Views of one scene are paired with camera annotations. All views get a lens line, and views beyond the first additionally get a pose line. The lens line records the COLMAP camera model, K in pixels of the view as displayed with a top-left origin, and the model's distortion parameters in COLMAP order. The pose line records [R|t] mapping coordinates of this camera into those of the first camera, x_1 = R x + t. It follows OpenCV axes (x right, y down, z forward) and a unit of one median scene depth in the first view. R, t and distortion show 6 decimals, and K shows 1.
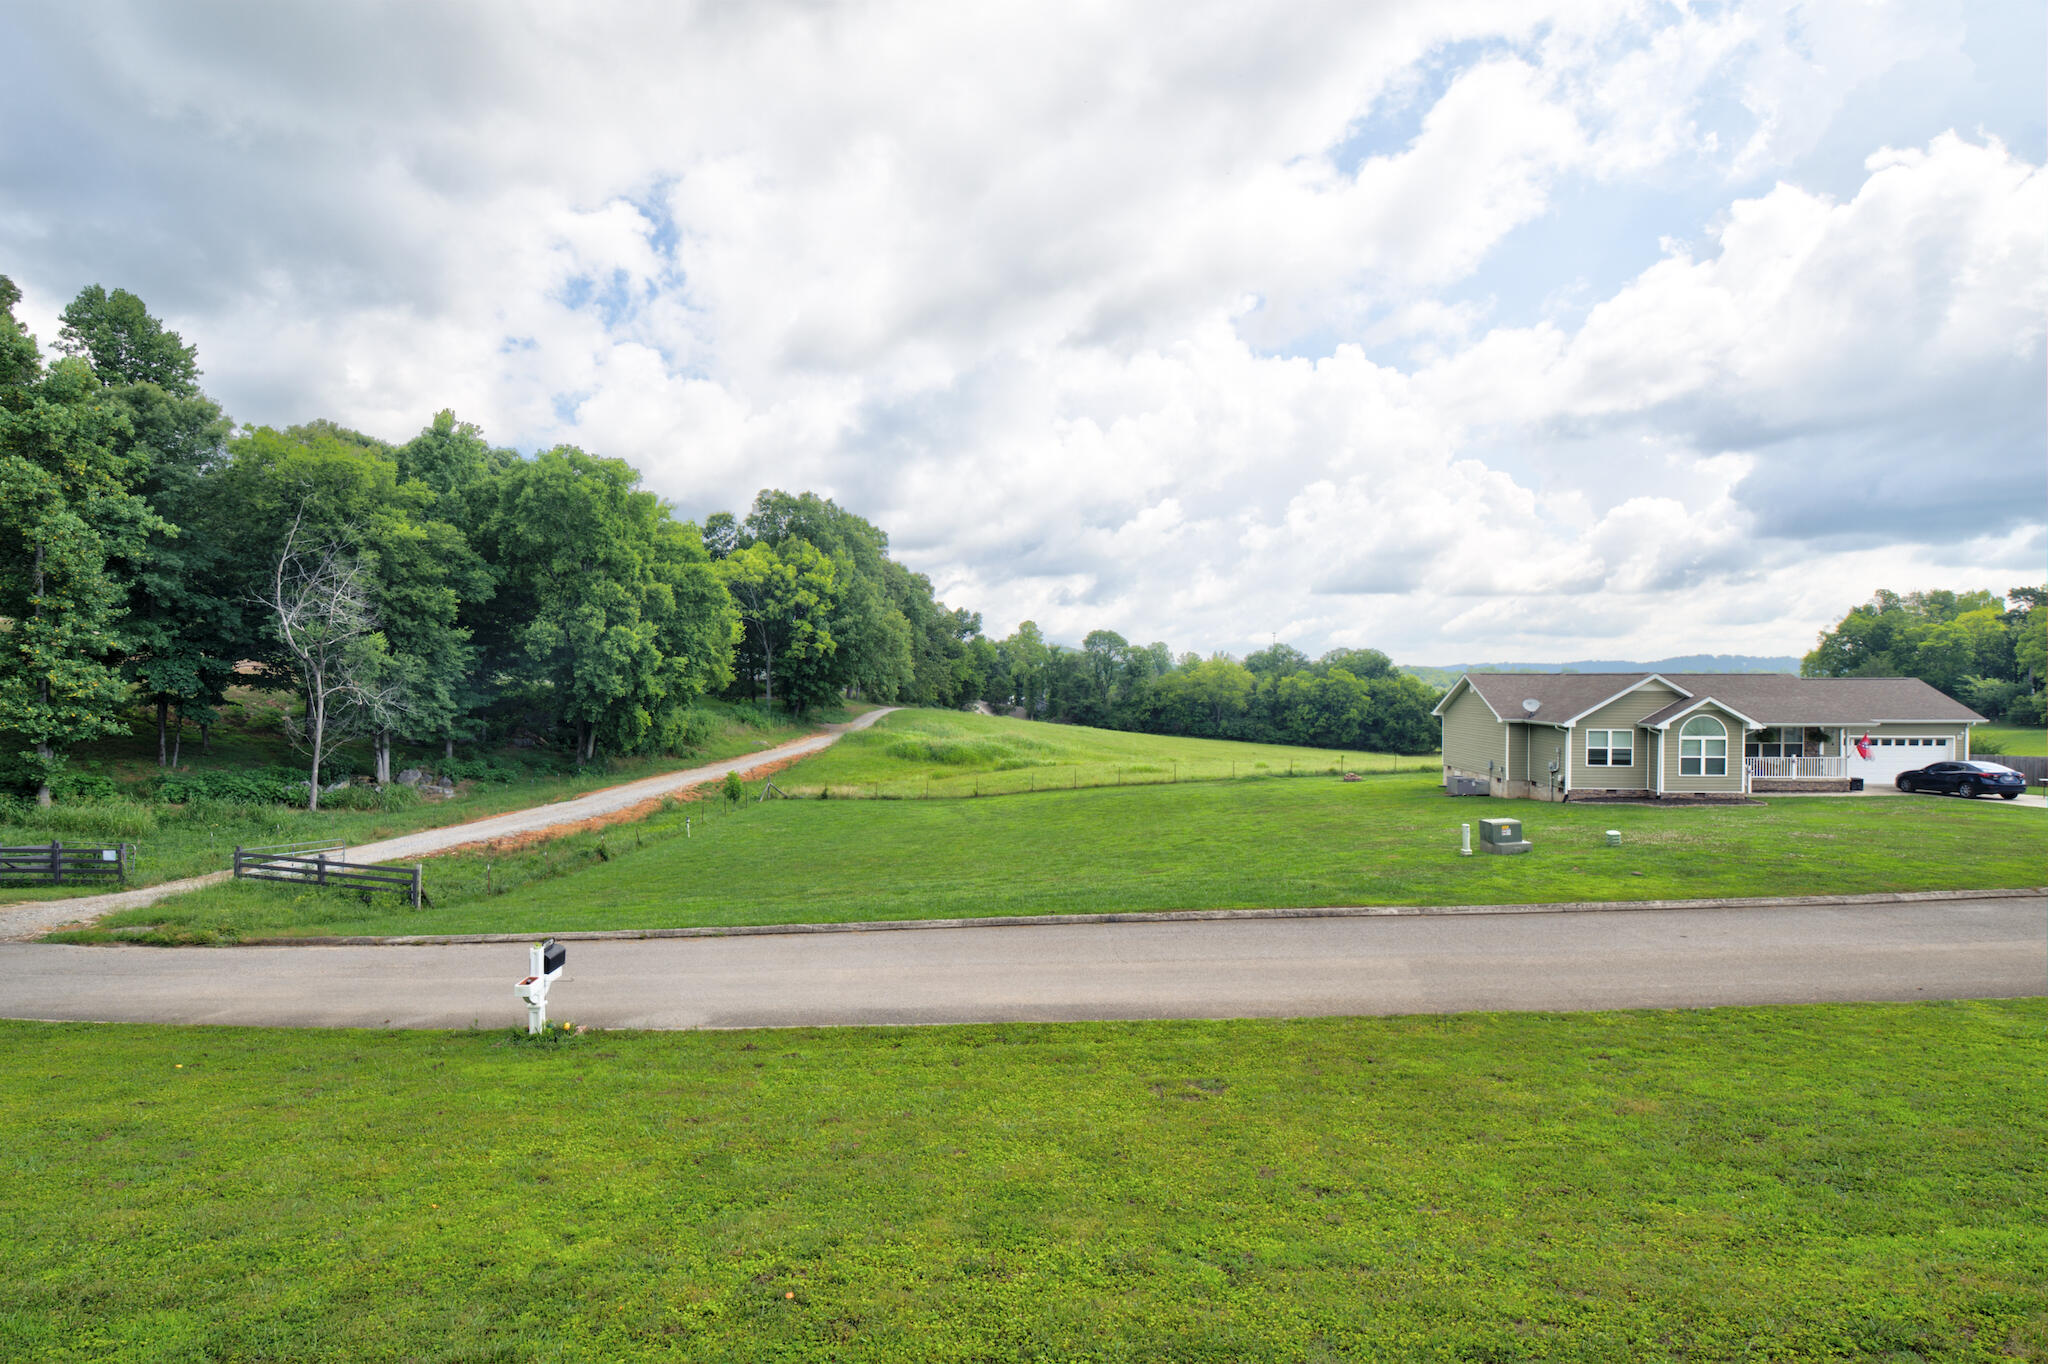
lens RADIAL K [[897.6, 0, 1024.0], [0, 897.6, 682.0], [0, 0, 1]] dist [0.039971, -0.037540]
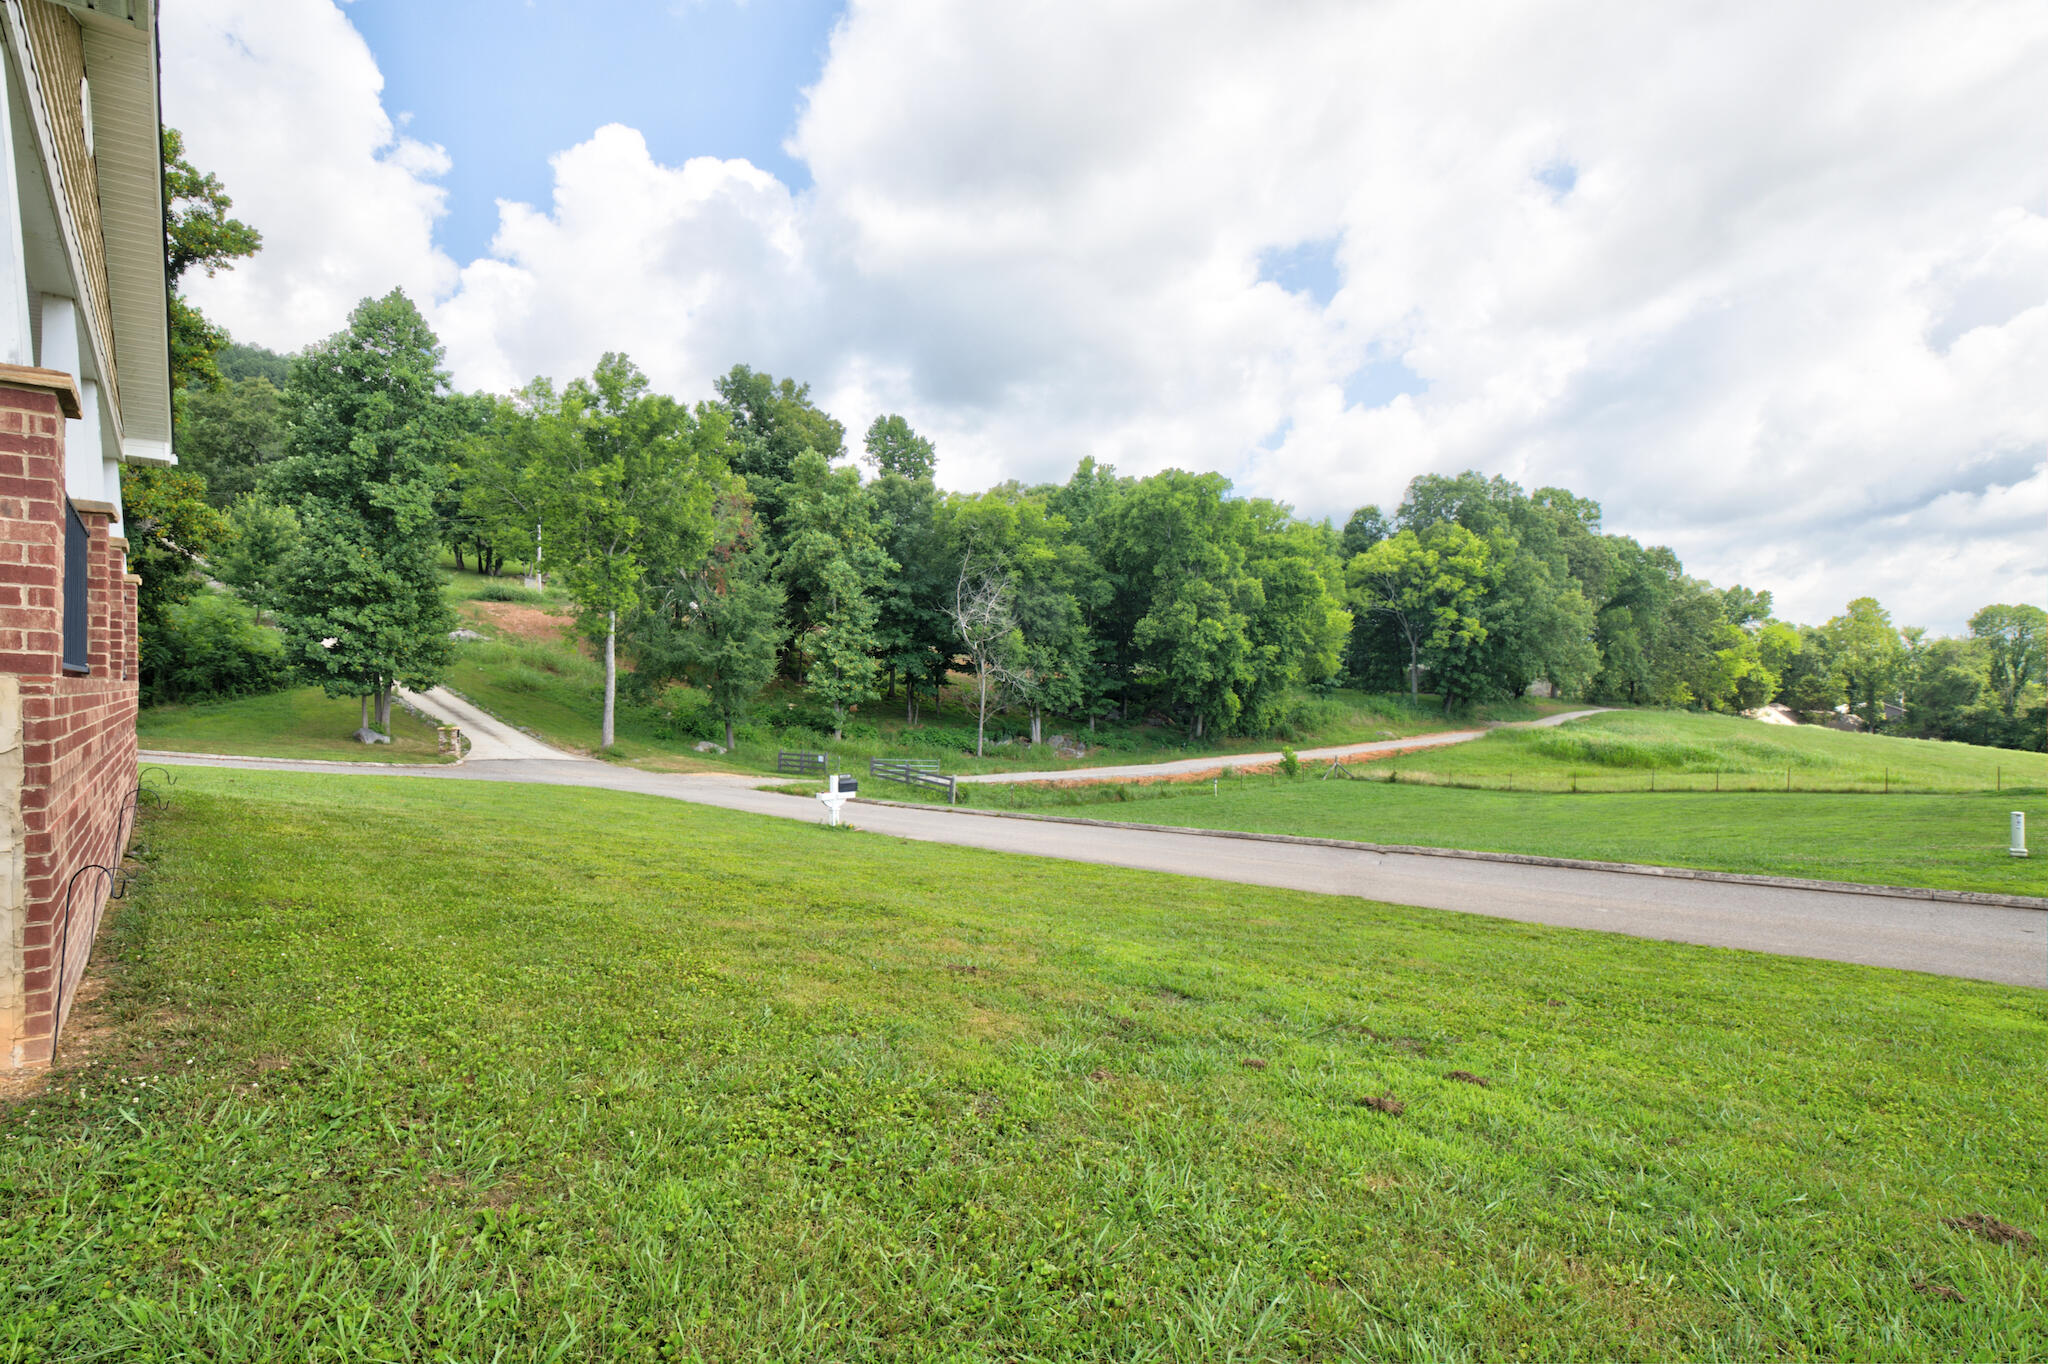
lens RADIAL K [[897.6, 0, 1024.0], [0, 897.6, 682.0], [0, 0, 1]] dist [0.039971, -0.037540]
pose [[0.748521, -0.007865, -0.663064, 0.135174], [0.008984, 0.999958, -0.001719, 0.018598], [0.663050, -0.004670, 0.748561, -0.006696]]
